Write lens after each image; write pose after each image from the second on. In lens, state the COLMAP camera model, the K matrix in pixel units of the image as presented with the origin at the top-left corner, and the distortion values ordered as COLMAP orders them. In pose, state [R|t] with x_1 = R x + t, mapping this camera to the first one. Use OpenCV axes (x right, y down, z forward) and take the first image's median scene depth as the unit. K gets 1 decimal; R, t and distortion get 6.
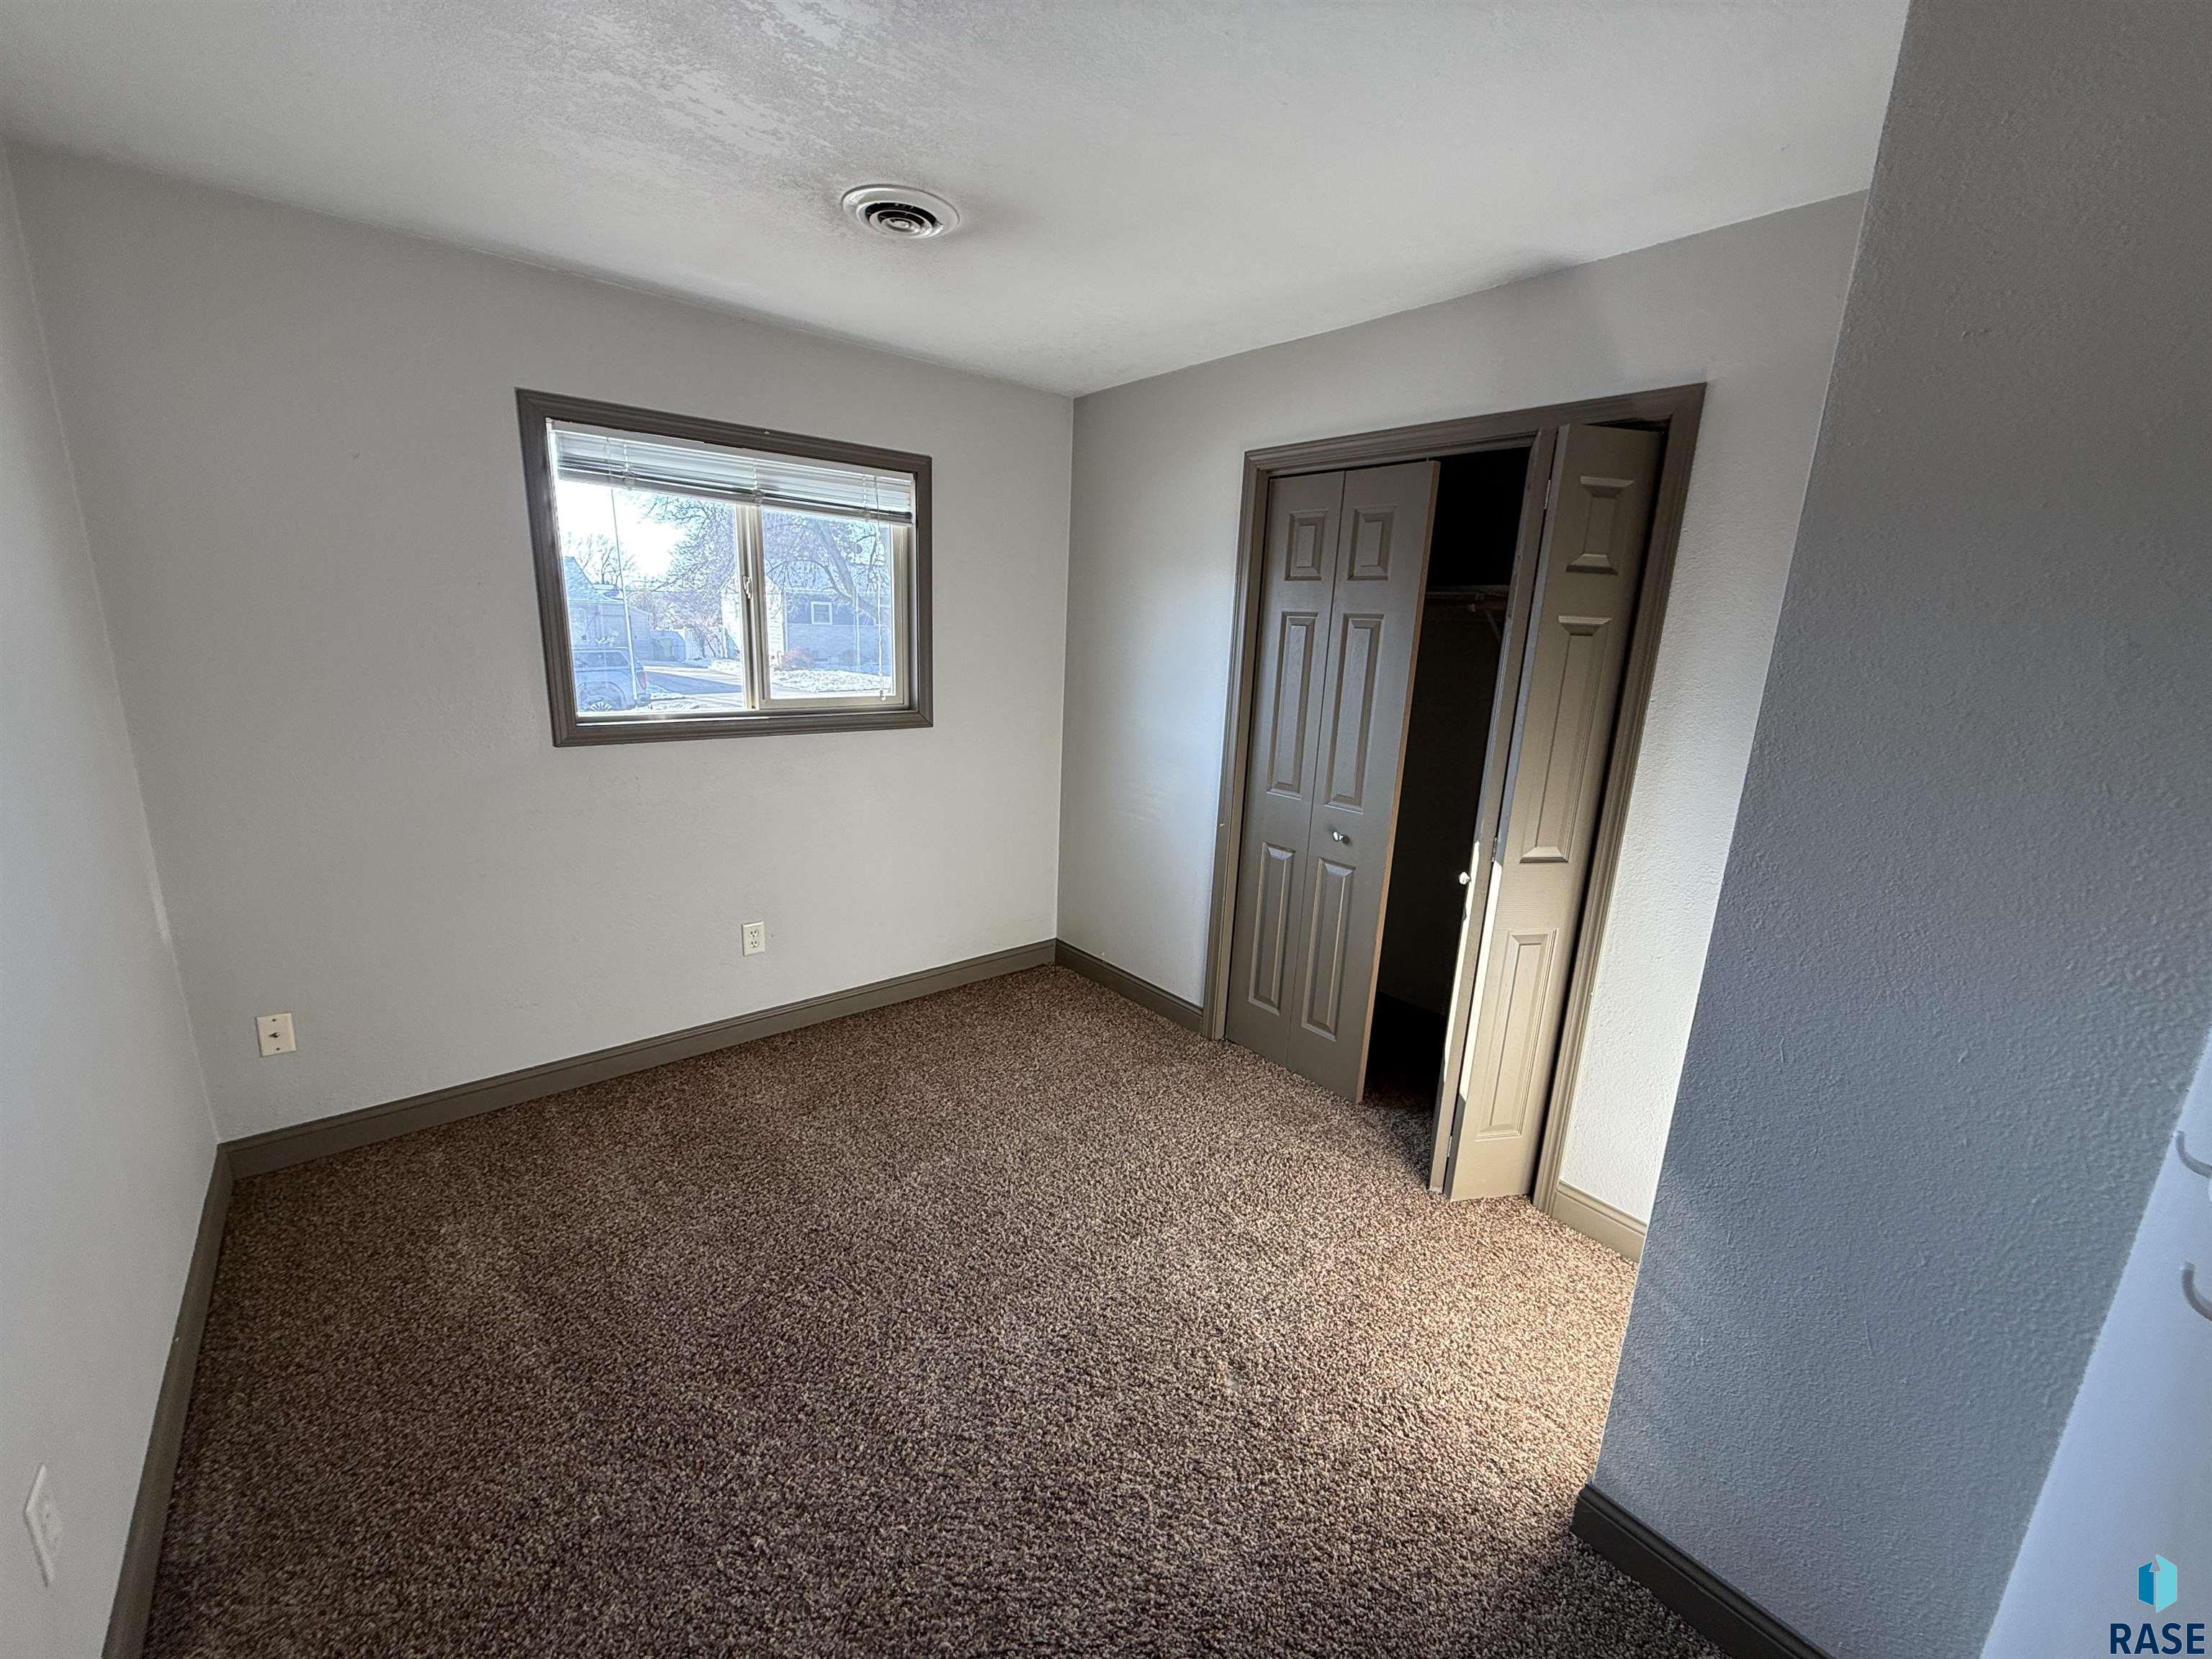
lens RADIAL K [[878.9, 0, 1106.0], [0, 878.9, 829.5], [0, 0, 1]] dist [-0.000585, -0.000202]
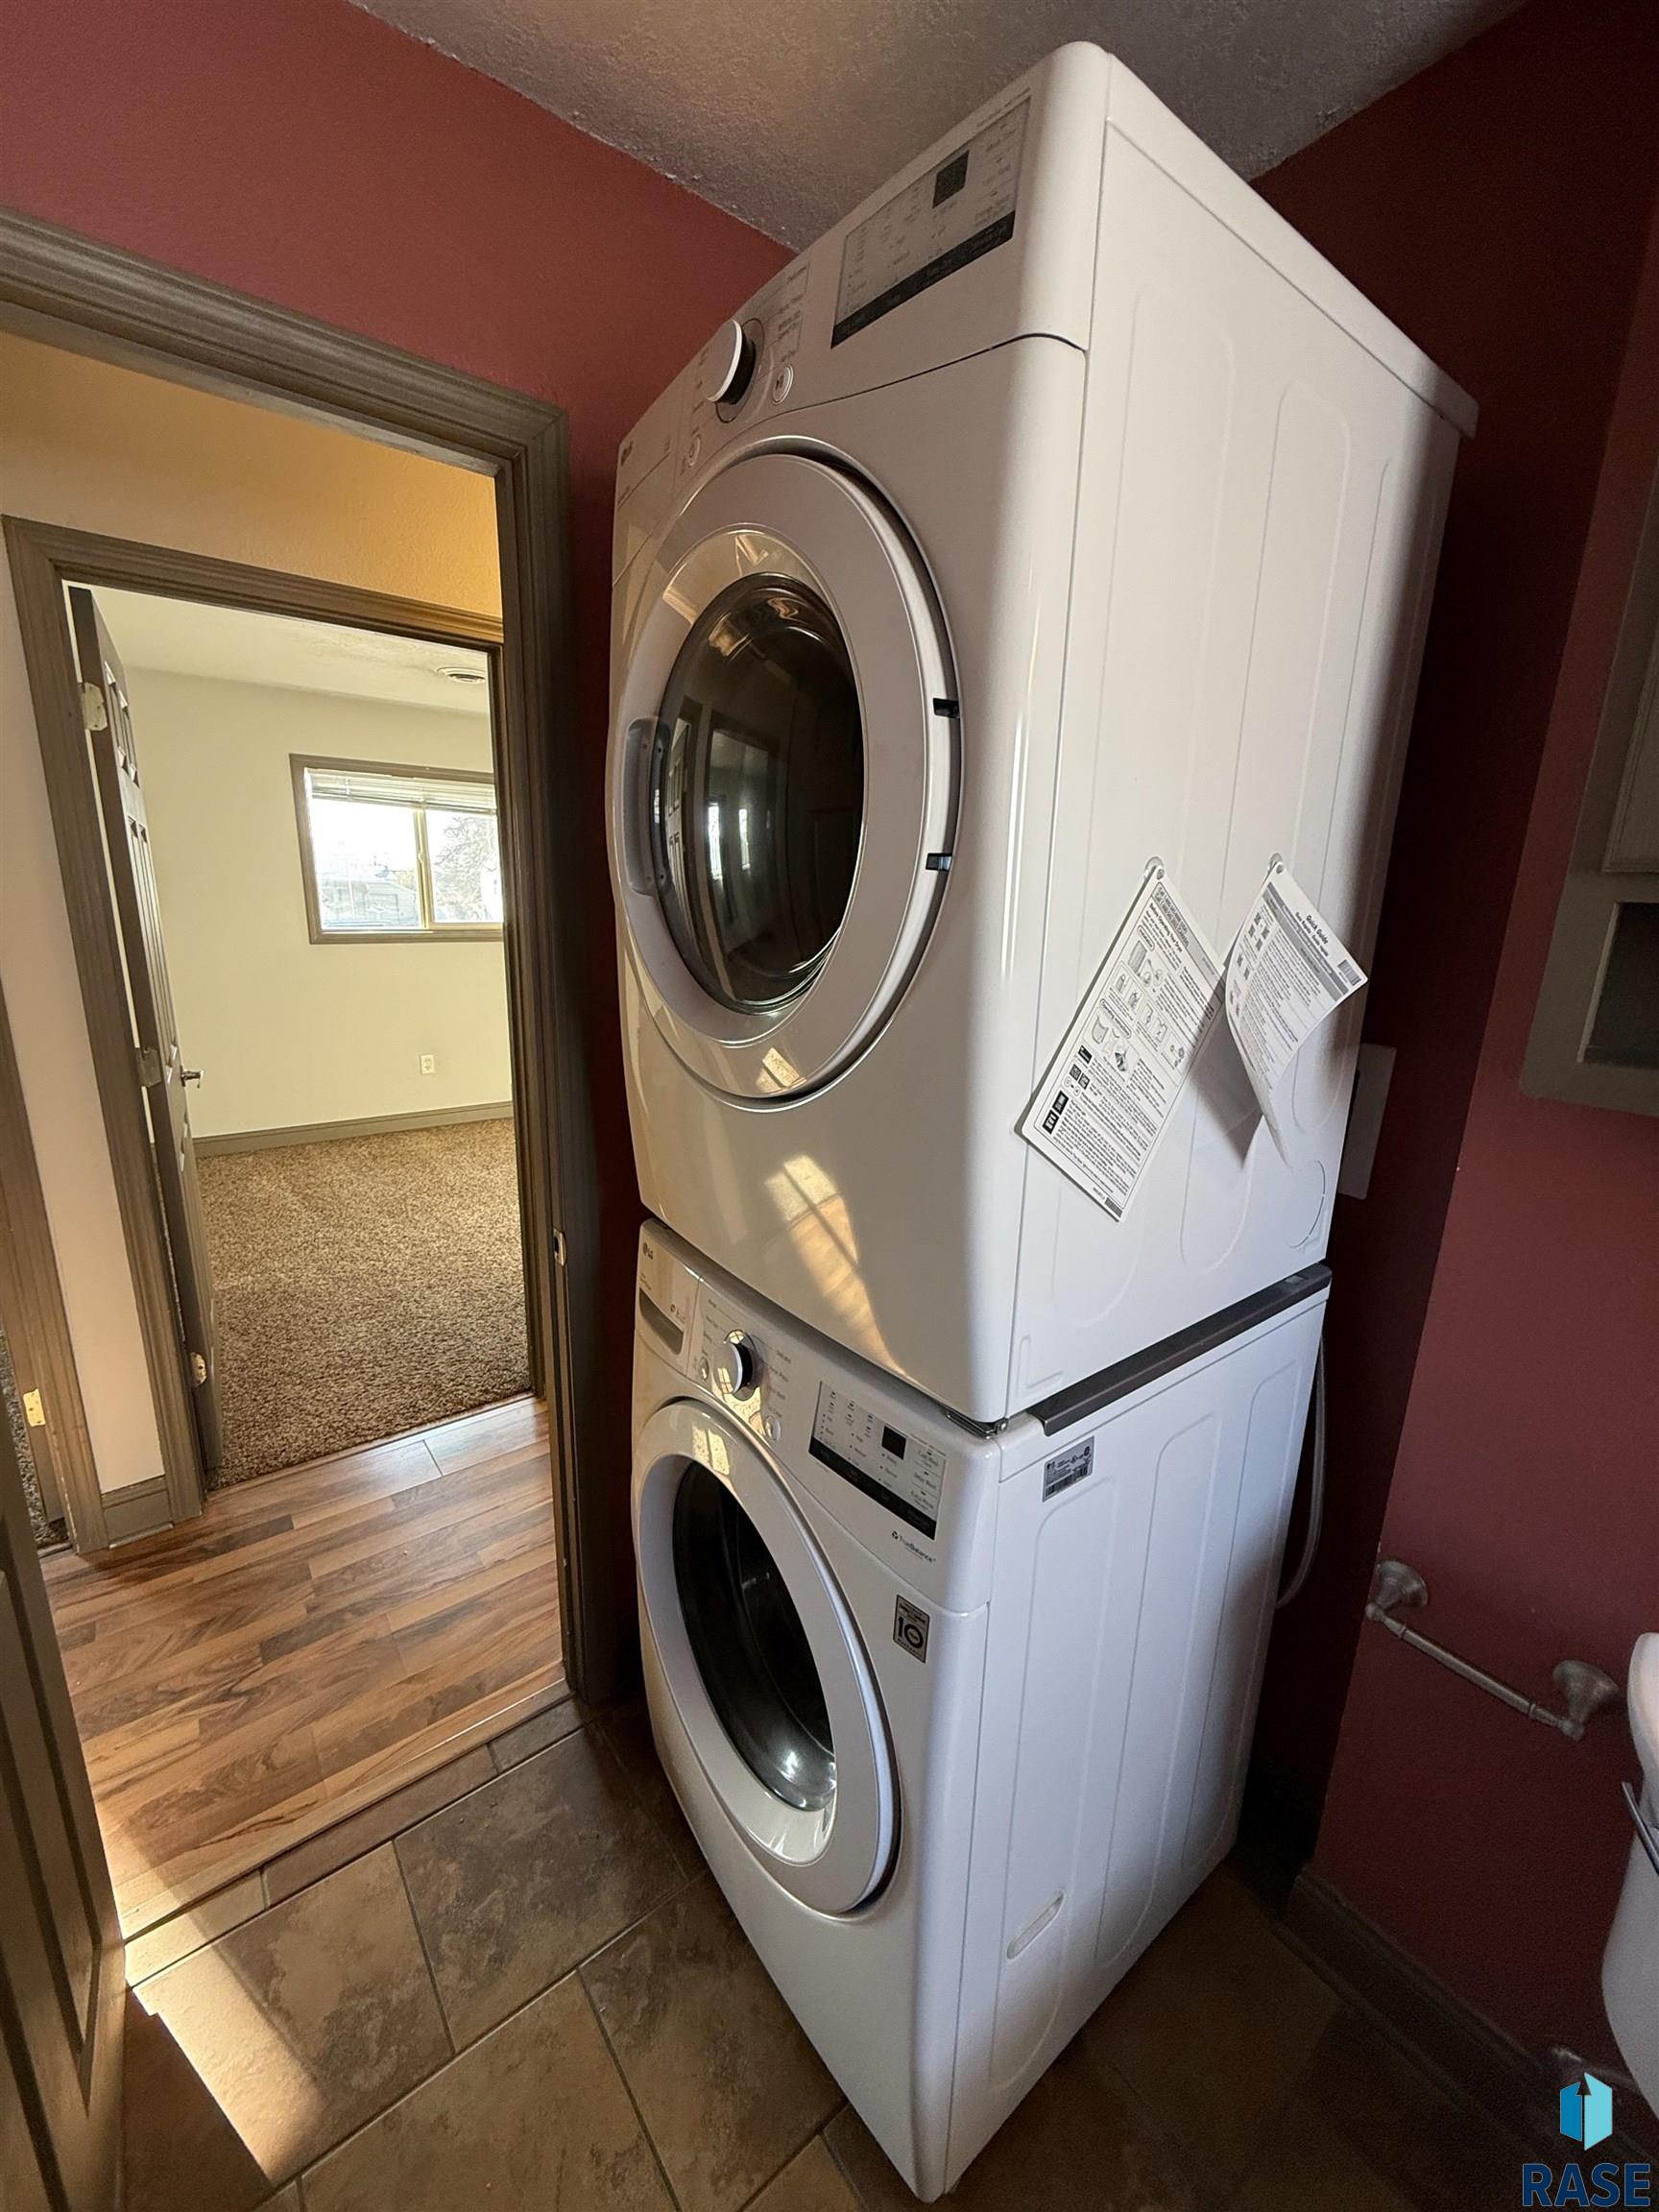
lens RADIAL K [[878.9, 0, 829.5], [0, 878.9, 1106.0], [0, 0, 1]] dist [-0.000585, -0.000202]
pose [[0.999062, -0.001806, -0.043254, 0.535172], [0.001856, 0.999998, 0.001122, 0.244087], [0.043252, -0.001201, 0.999063, -0.786509]]
